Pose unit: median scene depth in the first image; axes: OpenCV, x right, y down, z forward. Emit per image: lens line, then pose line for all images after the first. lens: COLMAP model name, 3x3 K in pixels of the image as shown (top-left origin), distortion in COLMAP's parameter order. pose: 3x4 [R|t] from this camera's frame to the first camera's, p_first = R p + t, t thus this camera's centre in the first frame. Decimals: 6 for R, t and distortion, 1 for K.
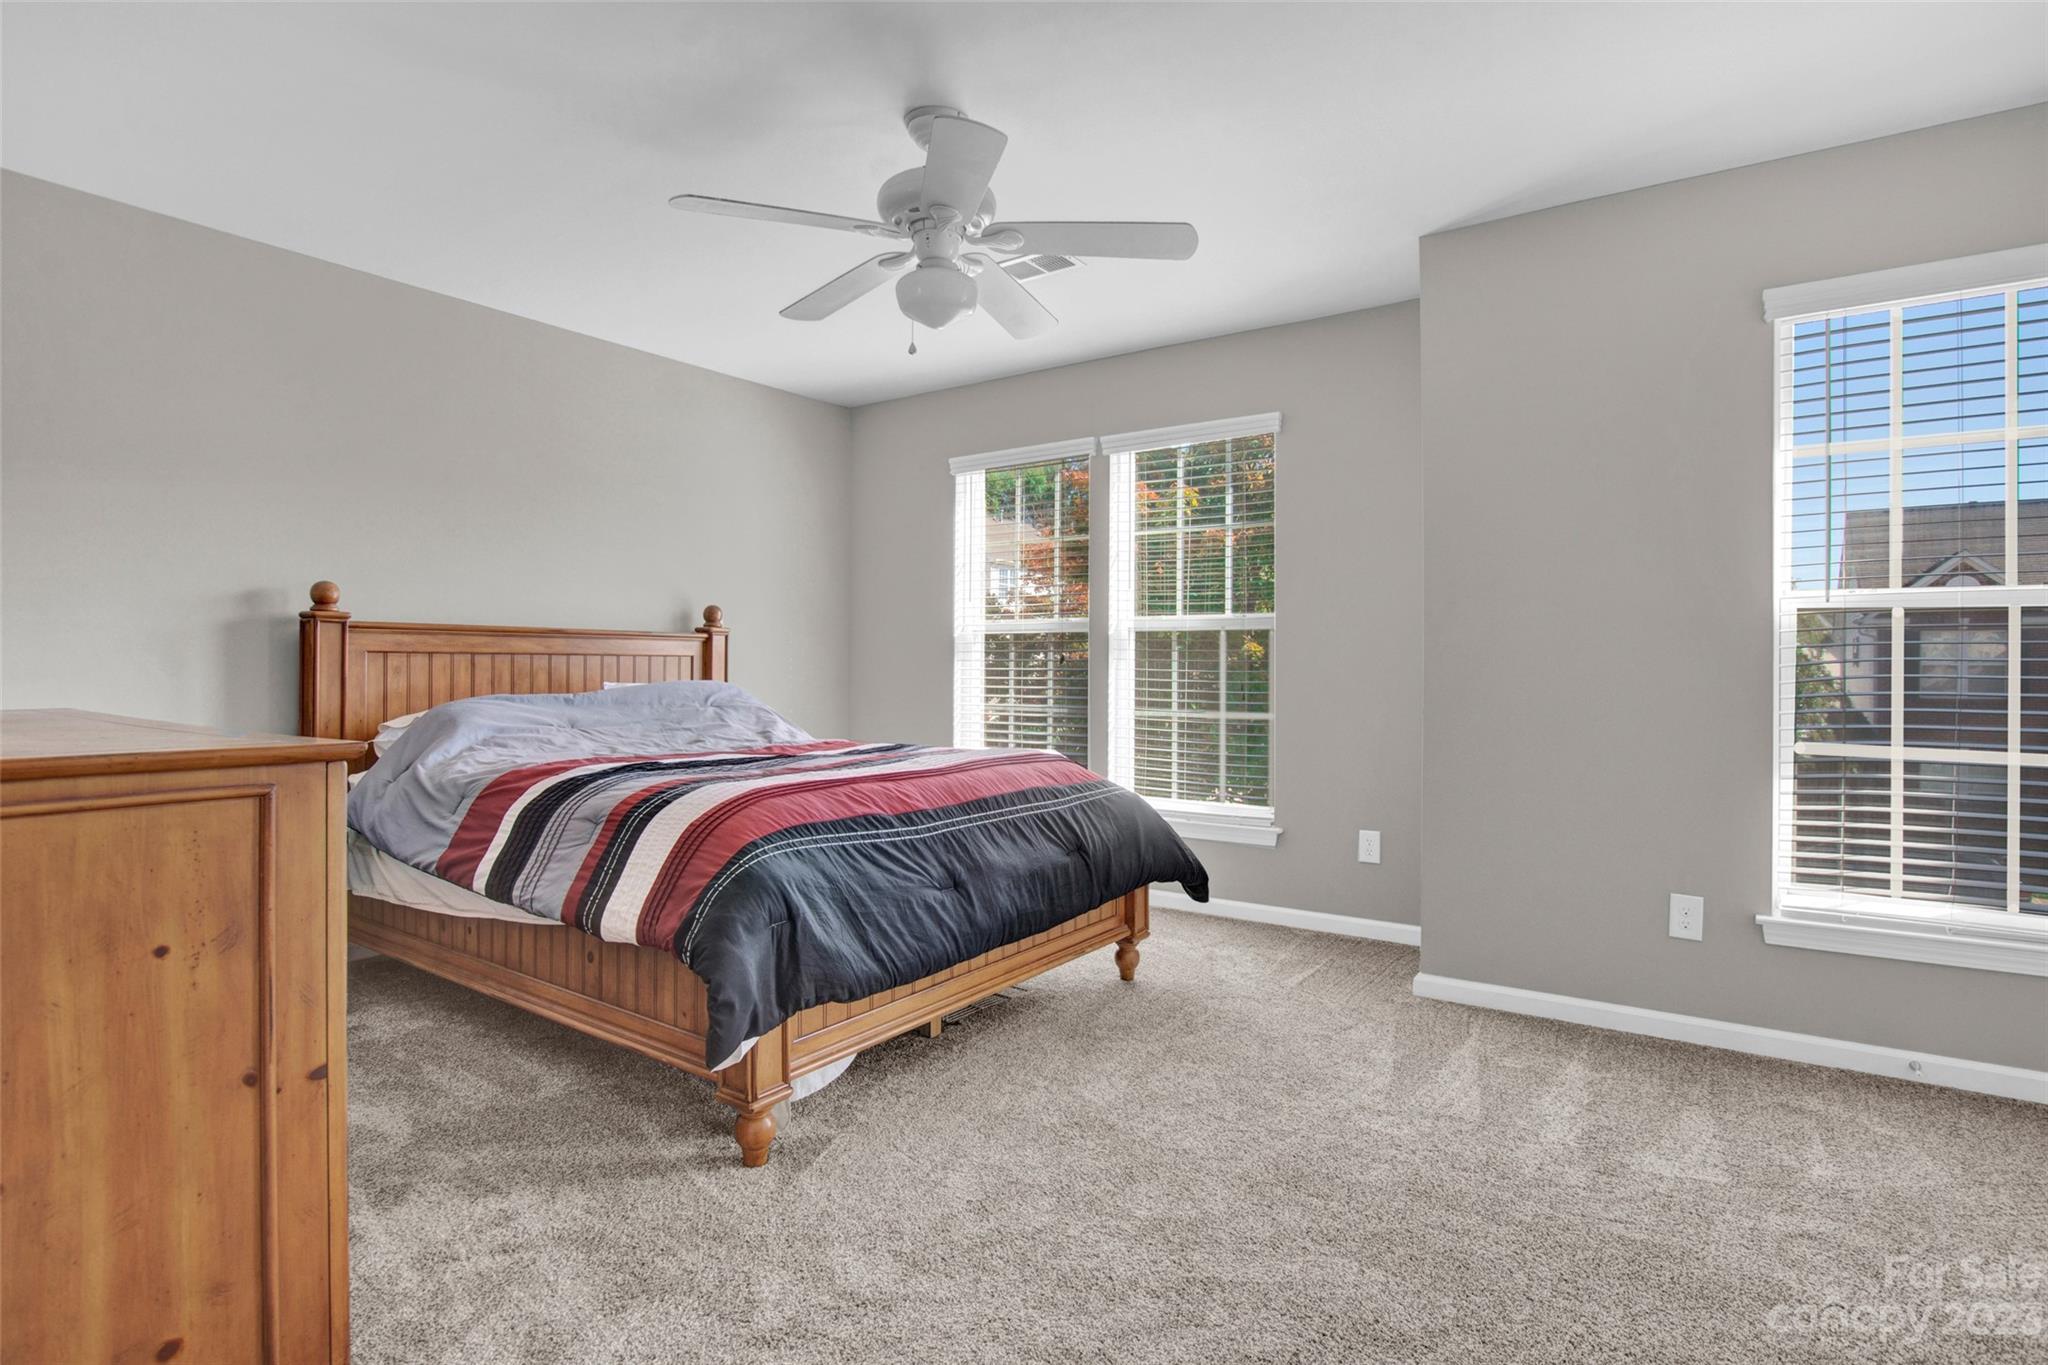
lens RADIAL K [[1091.5, 0, 1076.3], [0, 1091.5, 657.1], [0, 0, 1]] dist [-0.025689, 0.006407]
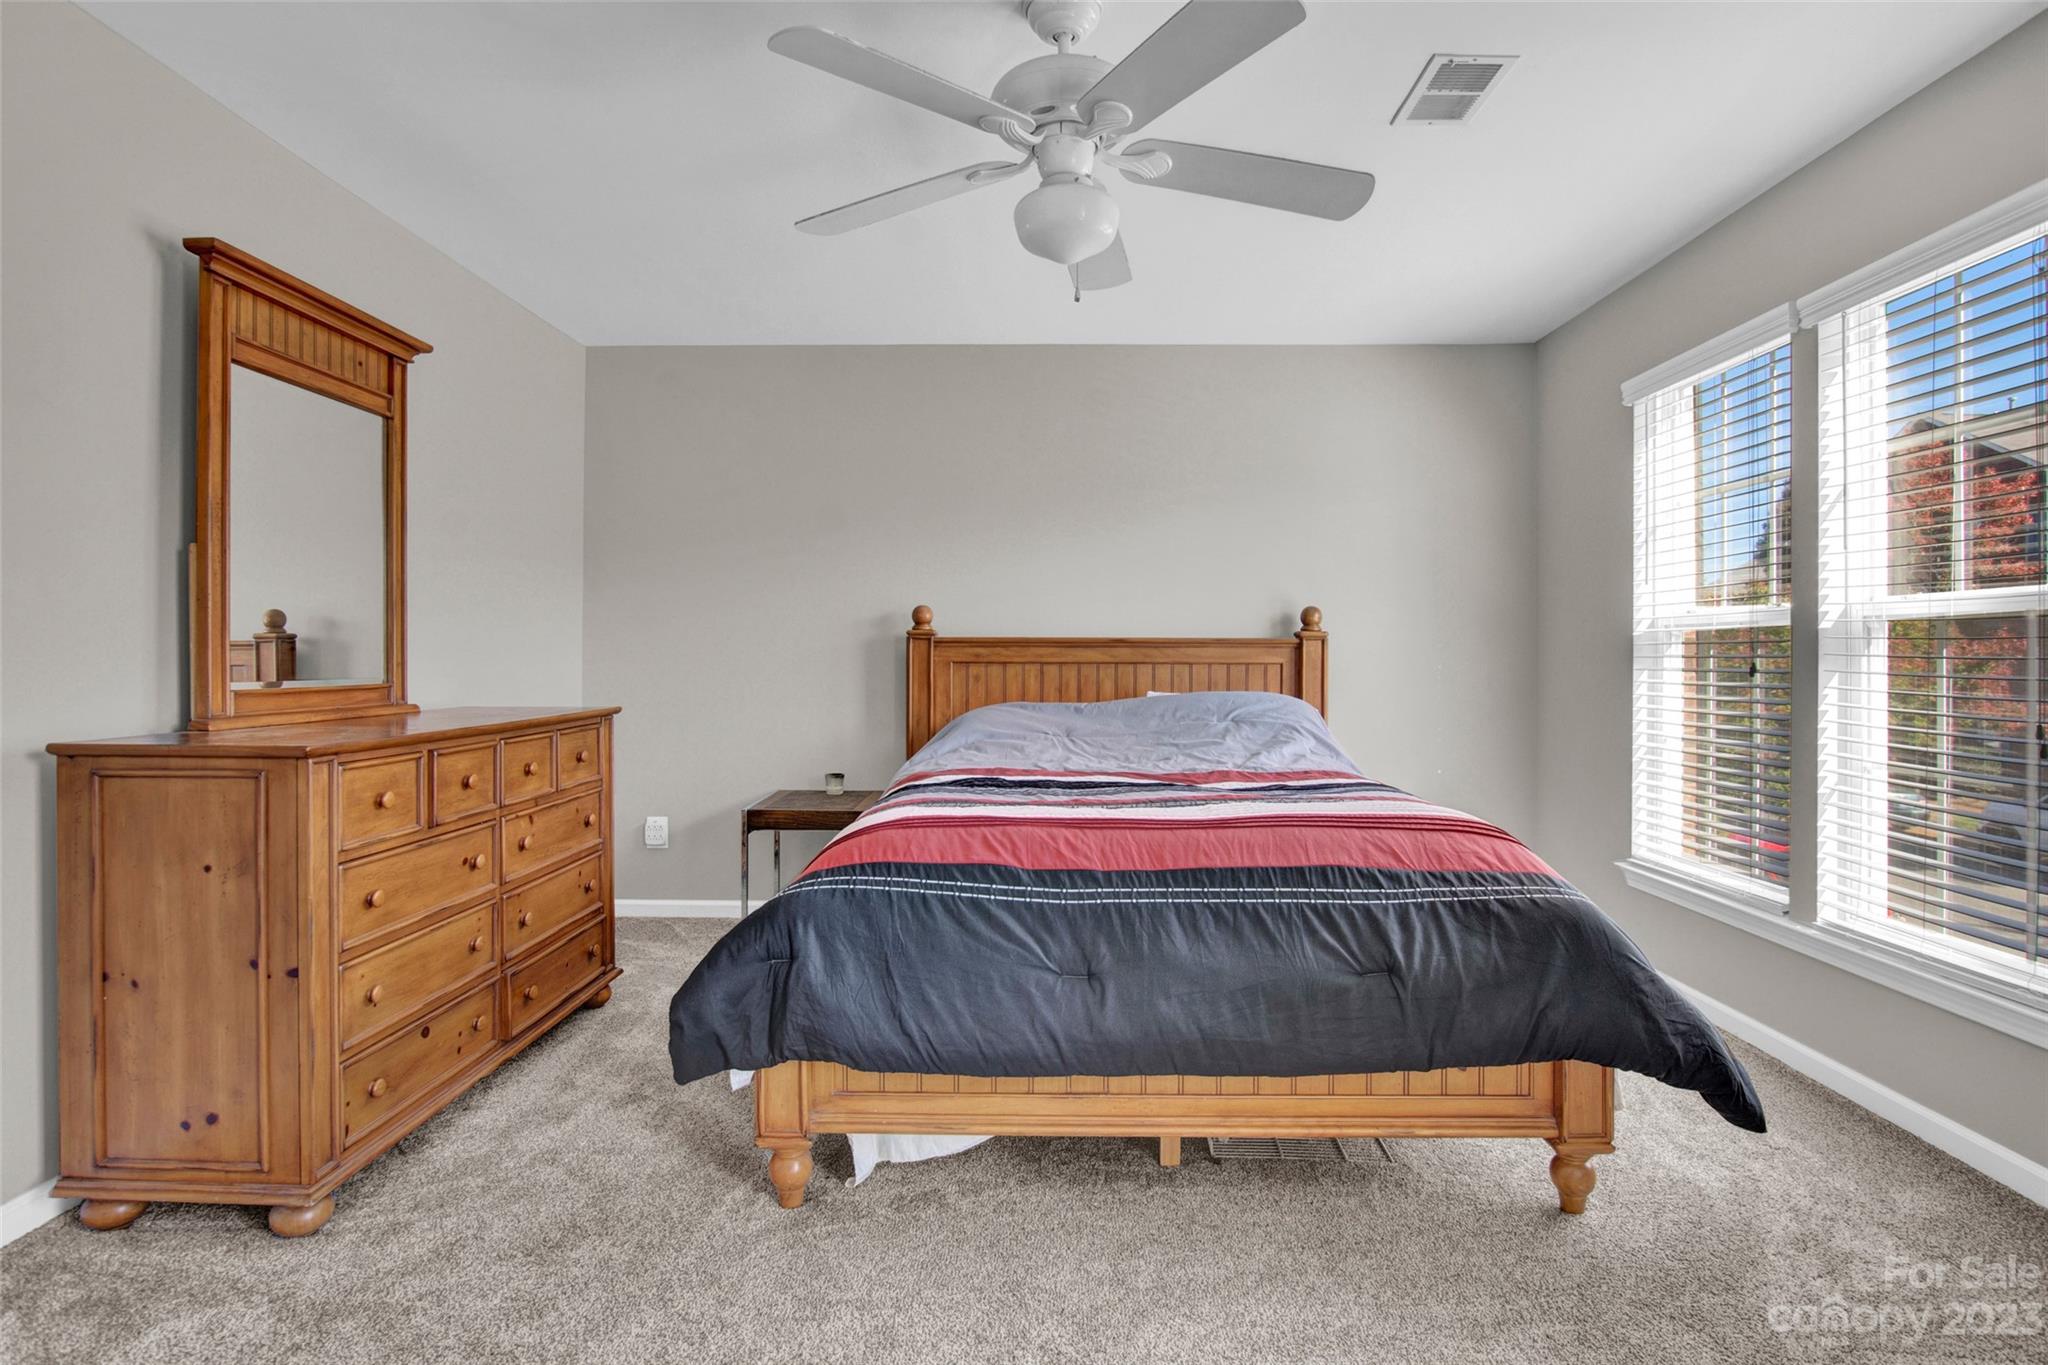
lens RADIAL K [[1091.5, 0, 1023.0], [0, 1091.5, 665.1], [0, 0, 1]] dist [-0.025689, 0.006407]
pose [[0.506506, 0.004382, -0.862225, 0.434392], [0.006796, 0.999936, 0.009074, -0.013012], [0.862210, -0.010455, 0.506444, 0.472127]]
